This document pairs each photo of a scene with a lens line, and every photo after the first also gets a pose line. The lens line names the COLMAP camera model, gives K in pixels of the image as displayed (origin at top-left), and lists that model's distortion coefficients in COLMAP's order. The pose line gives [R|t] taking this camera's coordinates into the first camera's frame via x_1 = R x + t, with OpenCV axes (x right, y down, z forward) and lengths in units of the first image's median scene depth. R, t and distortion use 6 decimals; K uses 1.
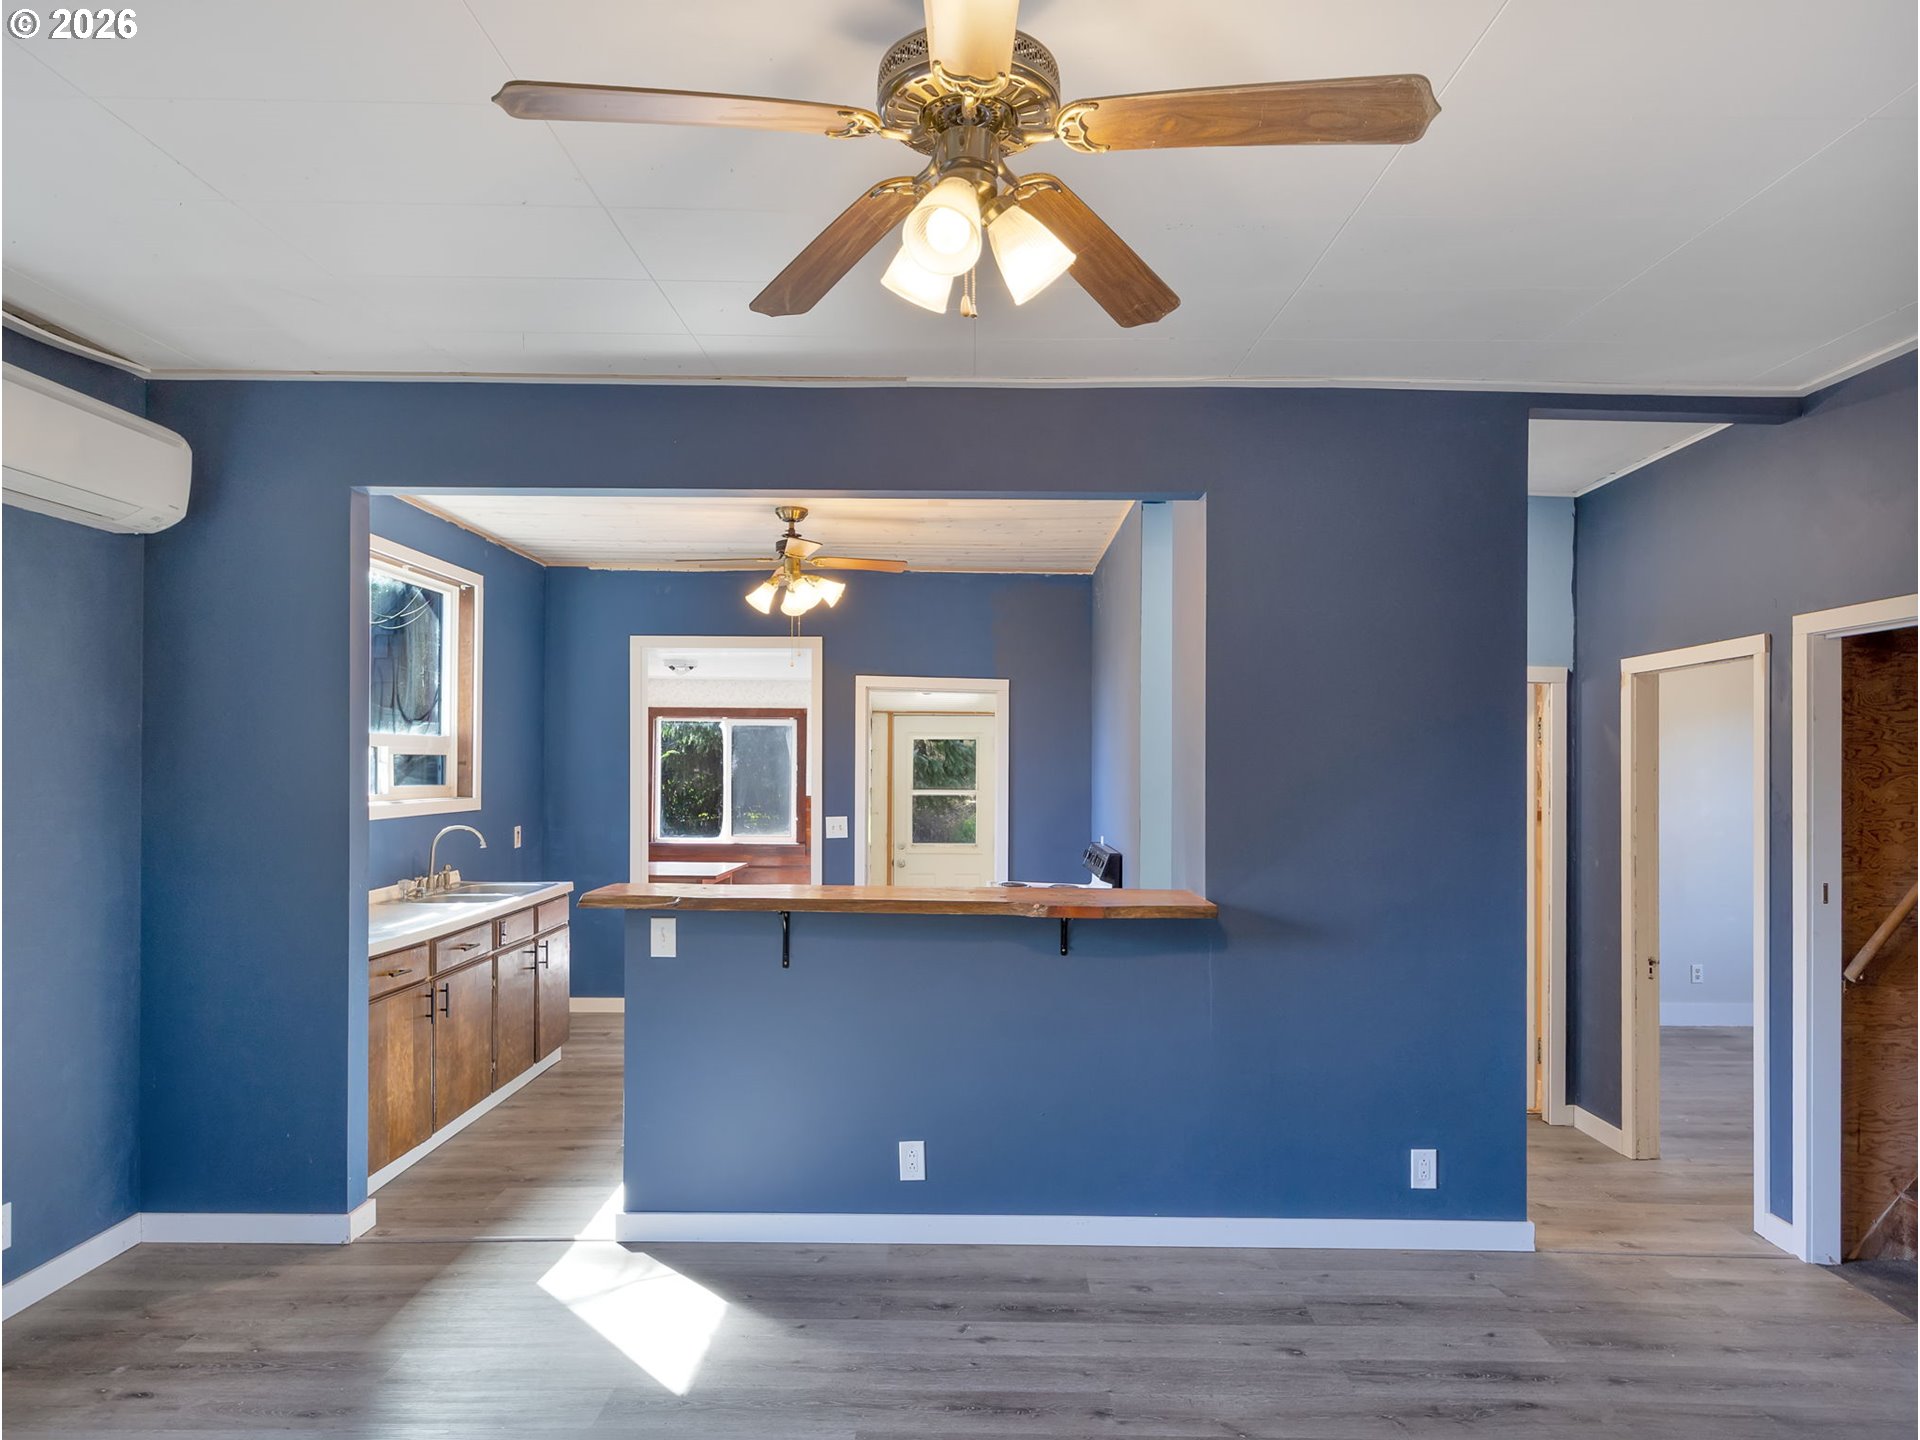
lens RADIAL K [[1182.2, 0, 959.9], [0, 1182.2, 753.6], [0, 0, 1]] dist [-0.023036, 0.001648]
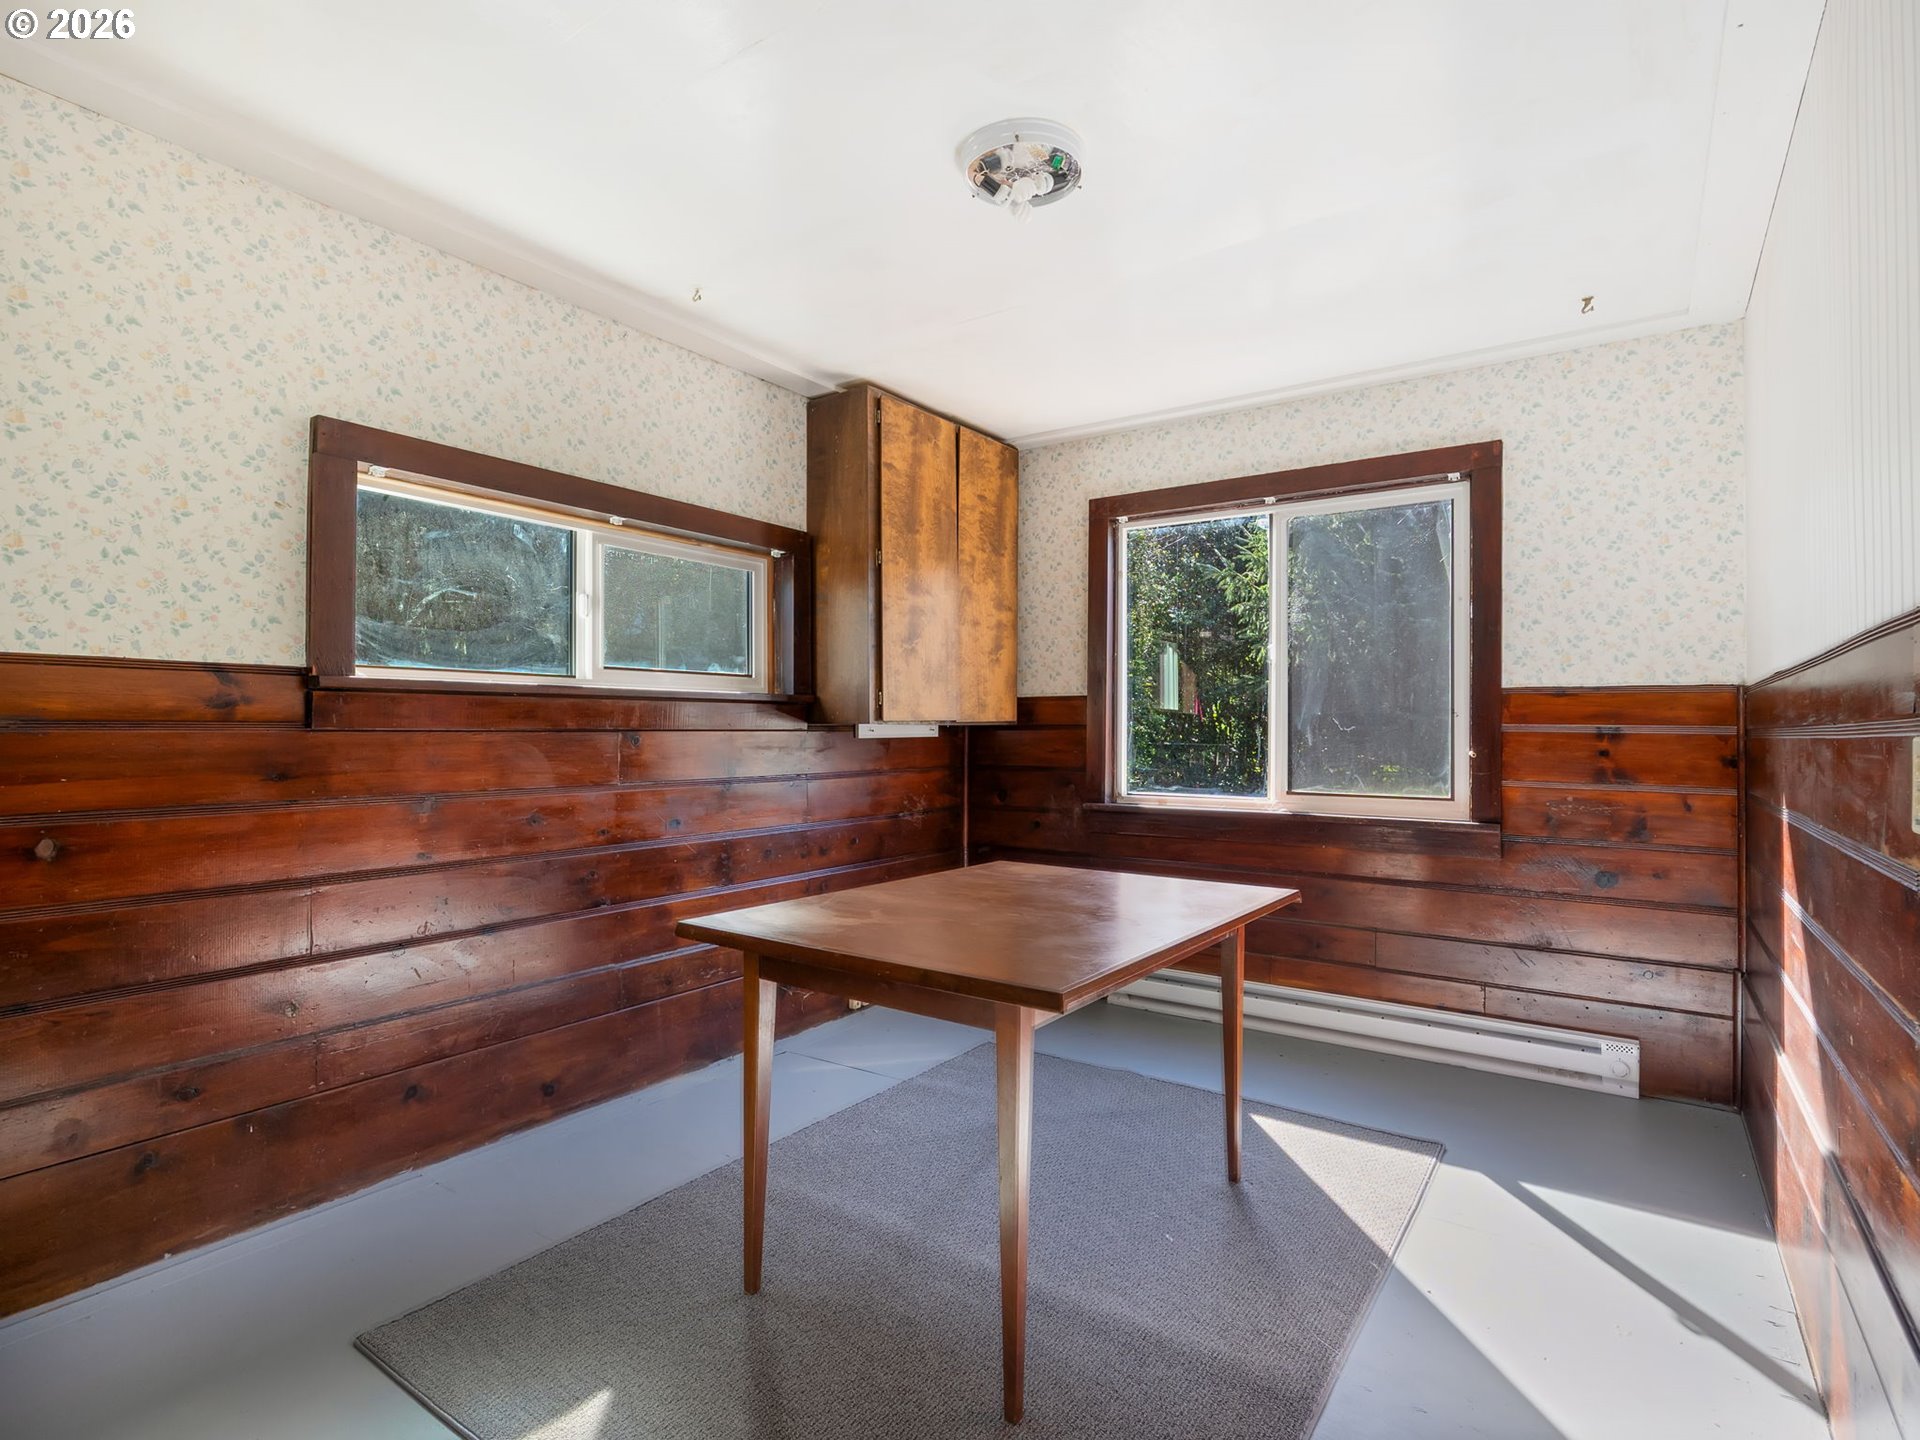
lens RADIAL K [[957.8, 0, 973.5], [0, 957.8, 726.1], [0, 0, 1]] dist [-0.017019, -0.000138]
pose [[0.831233, -0.006241, -0.555889, -0.165524], [0.009287, 0.999953, 0.002661, 0.072506], [0.555847, -0.007374, 0.831252, 1.084434]]
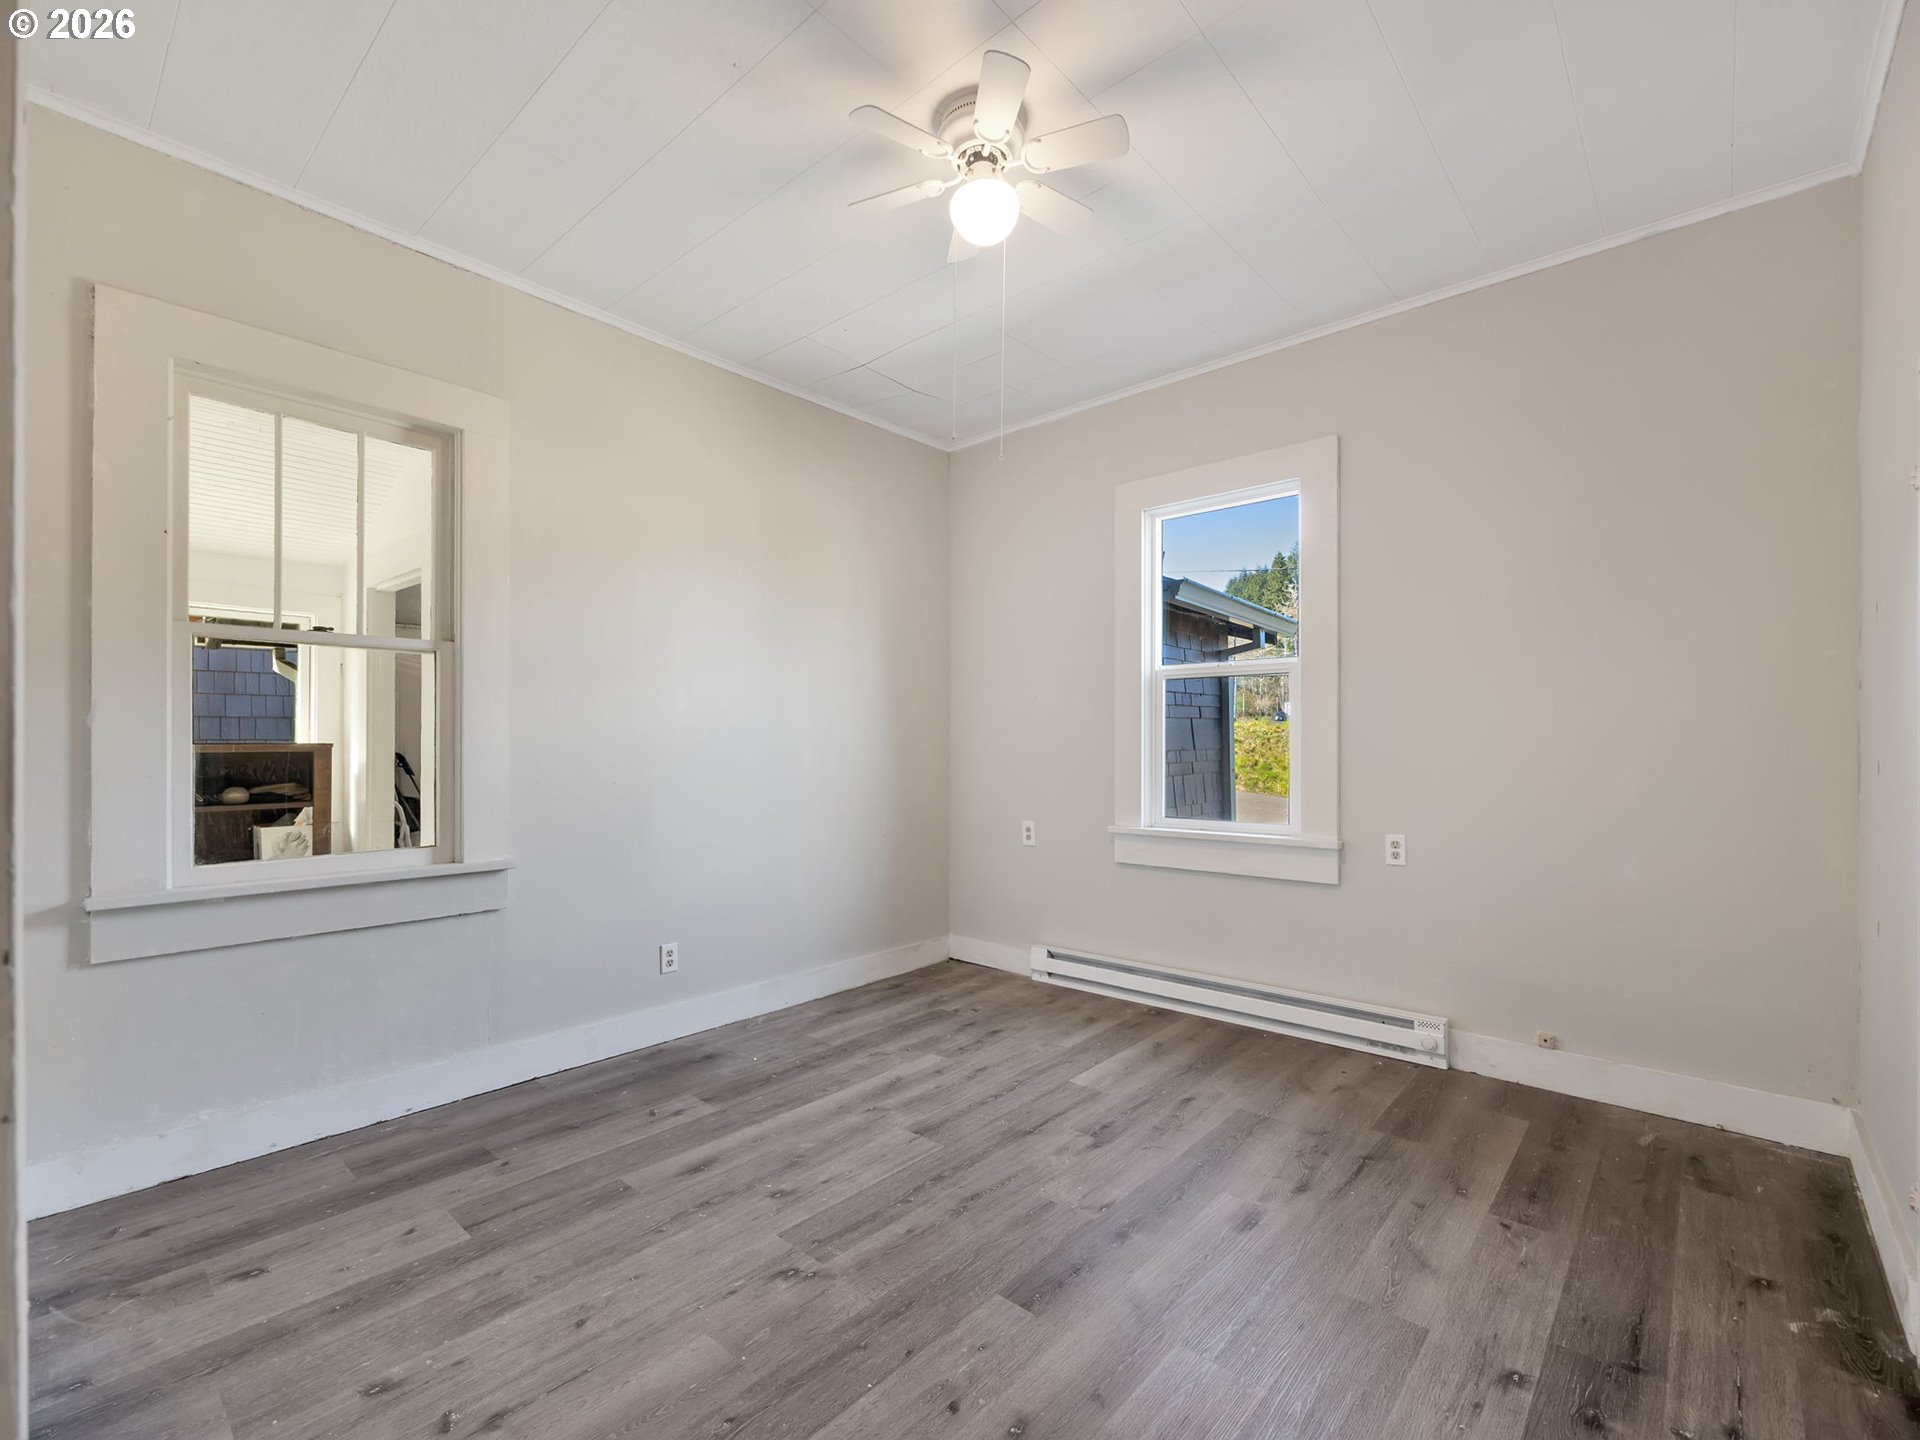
lens RADIAL K [[837.1, 0, 962.0], [0, 837.1, 768.1], [0, 0, 1]] dist [0.004134, -0.000314]
pose [[0.662552, -0.021643, 0.748703, 0.421742], [-0.006180, 0.999390, 0.034358, 0.071164], [-0.748990, -0.027391, 0.662015, 0.617622]]
